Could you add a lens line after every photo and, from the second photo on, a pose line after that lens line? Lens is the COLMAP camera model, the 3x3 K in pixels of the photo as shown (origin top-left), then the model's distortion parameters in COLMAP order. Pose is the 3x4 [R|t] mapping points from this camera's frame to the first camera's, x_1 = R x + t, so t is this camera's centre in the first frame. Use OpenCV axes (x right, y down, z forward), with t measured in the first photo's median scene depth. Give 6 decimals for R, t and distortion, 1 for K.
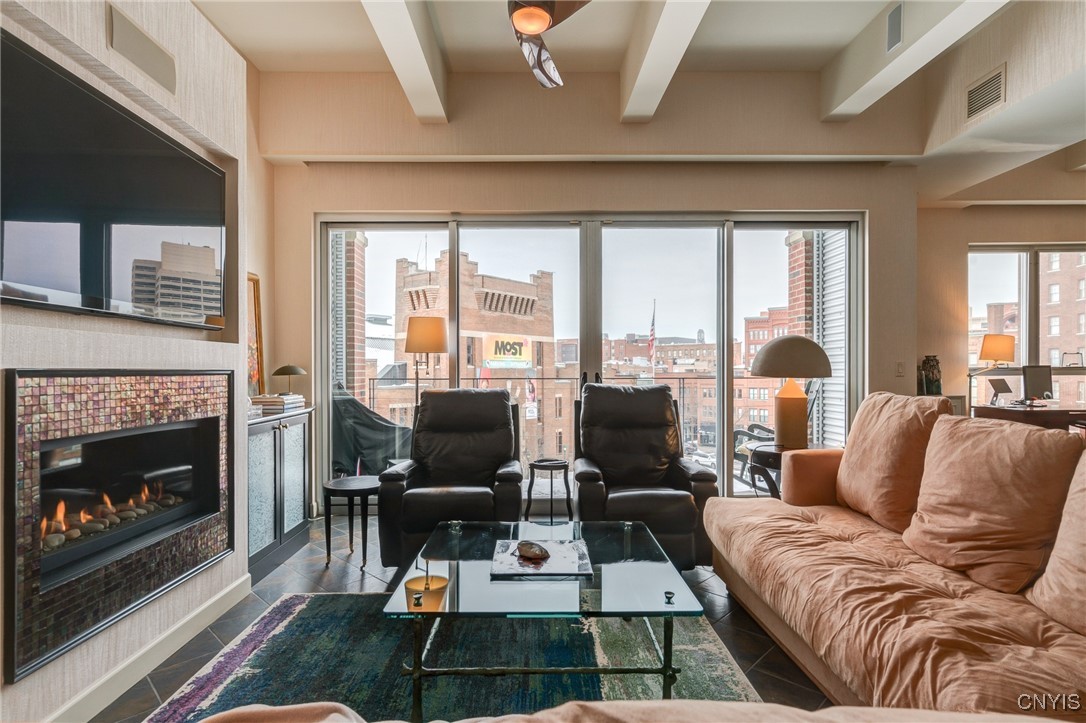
lens RADIAL K [[548.0, 0, 537.6], [0, 548.0, 371.1], [0, 0, 1]] dist [0.000876, 0.000947]
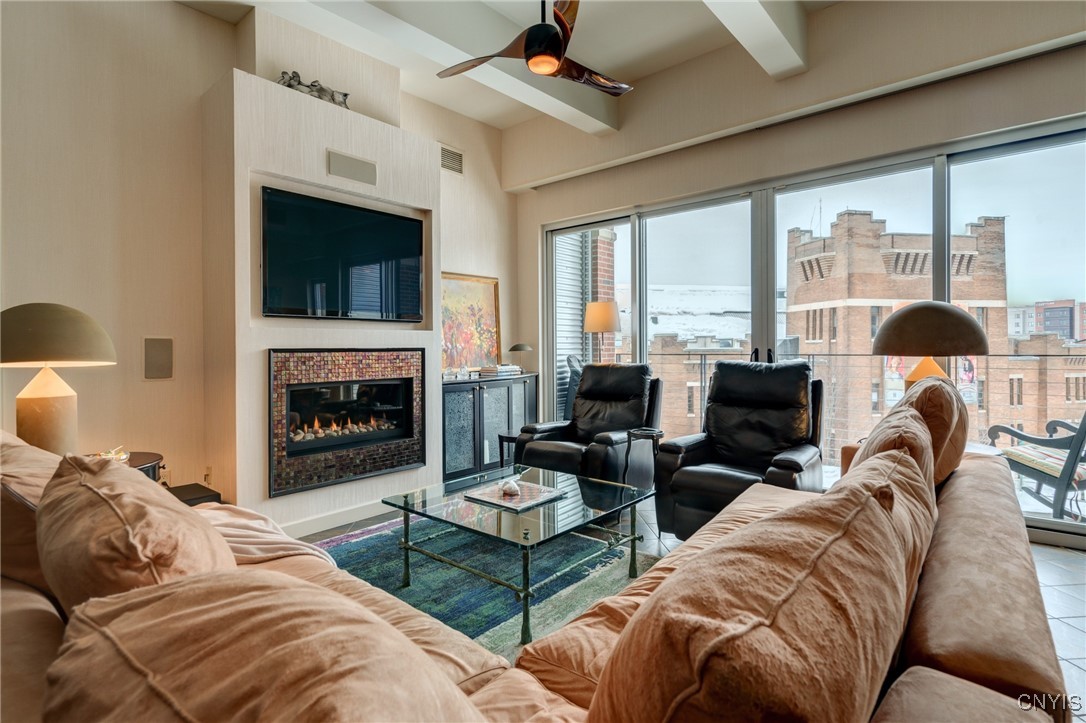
lens RADIAL K [[534.1, 0, 542.6], [0, 534.1, 349.2], [0, 0, 1]] dist [0.001934, 0.000922]
pose [[0.758640, 0.000181, -0.651510, 0.447950], [0.004121, 0.999979, 0.005076, -0.003281], [0.651497, -0.006536, 0.758623, 0.049313]]
